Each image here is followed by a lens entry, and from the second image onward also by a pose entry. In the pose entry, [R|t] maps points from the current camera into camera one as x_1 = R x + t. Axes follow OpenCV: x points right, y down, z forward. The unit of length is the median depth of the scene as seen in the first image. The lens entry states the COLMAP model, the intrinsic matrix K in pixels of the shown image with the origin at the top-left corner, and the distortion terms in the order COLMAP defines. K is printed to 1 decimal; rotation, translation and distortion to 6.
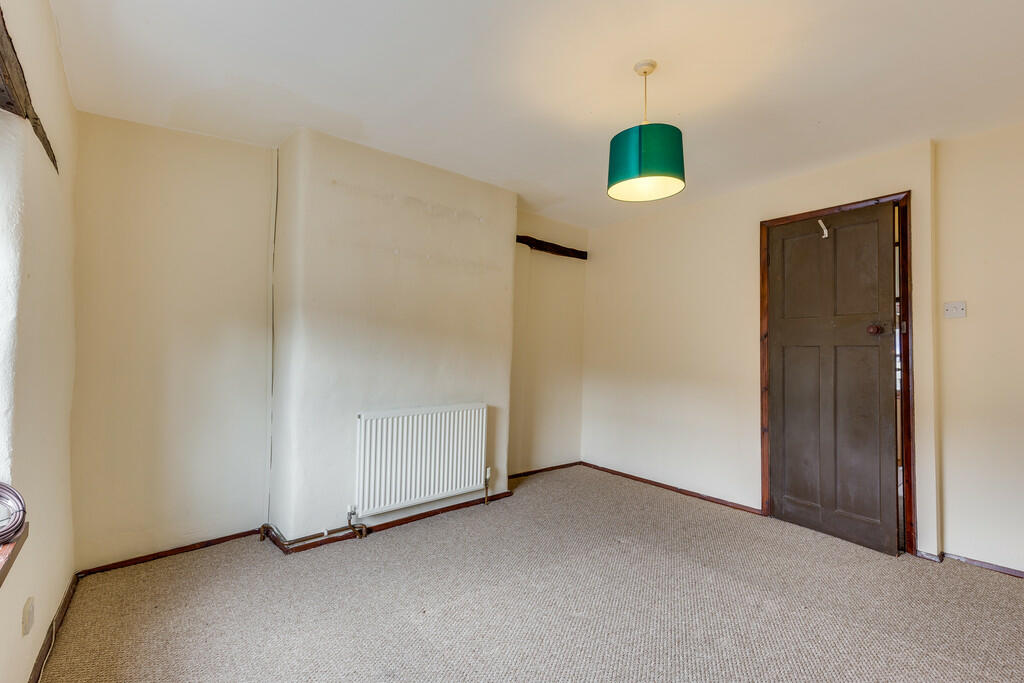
lens RADIAL K [[469.0, 0, 511.5], [0, 469.0, 361.8], [0, 0, 1]] dist [0.001721, 0.000143]
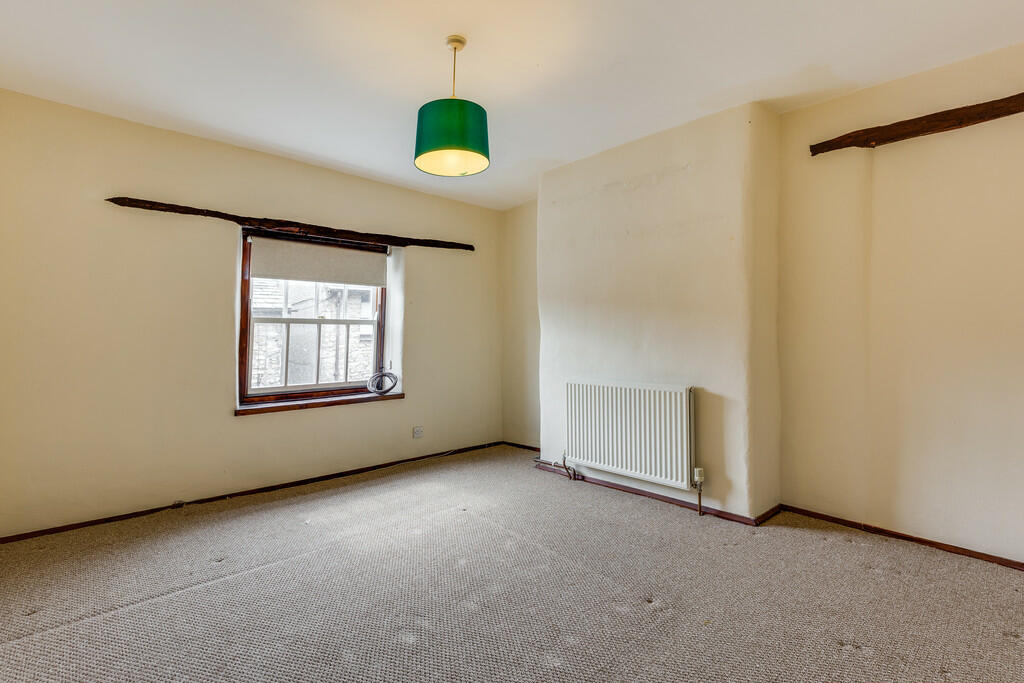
lens RADIAL K [[468.8, 0, 512.0], [0, 468.8, 334.9], [0, 0, 1]] dist [0.000915, 0.000193]
pose [[0.057698, 0.000947, -0.998334, 0.743304], [-0.004170, 0.999991, 0.000707, -0.004786], [0.998325, 0.004122, 0.057701, 0.631783]]
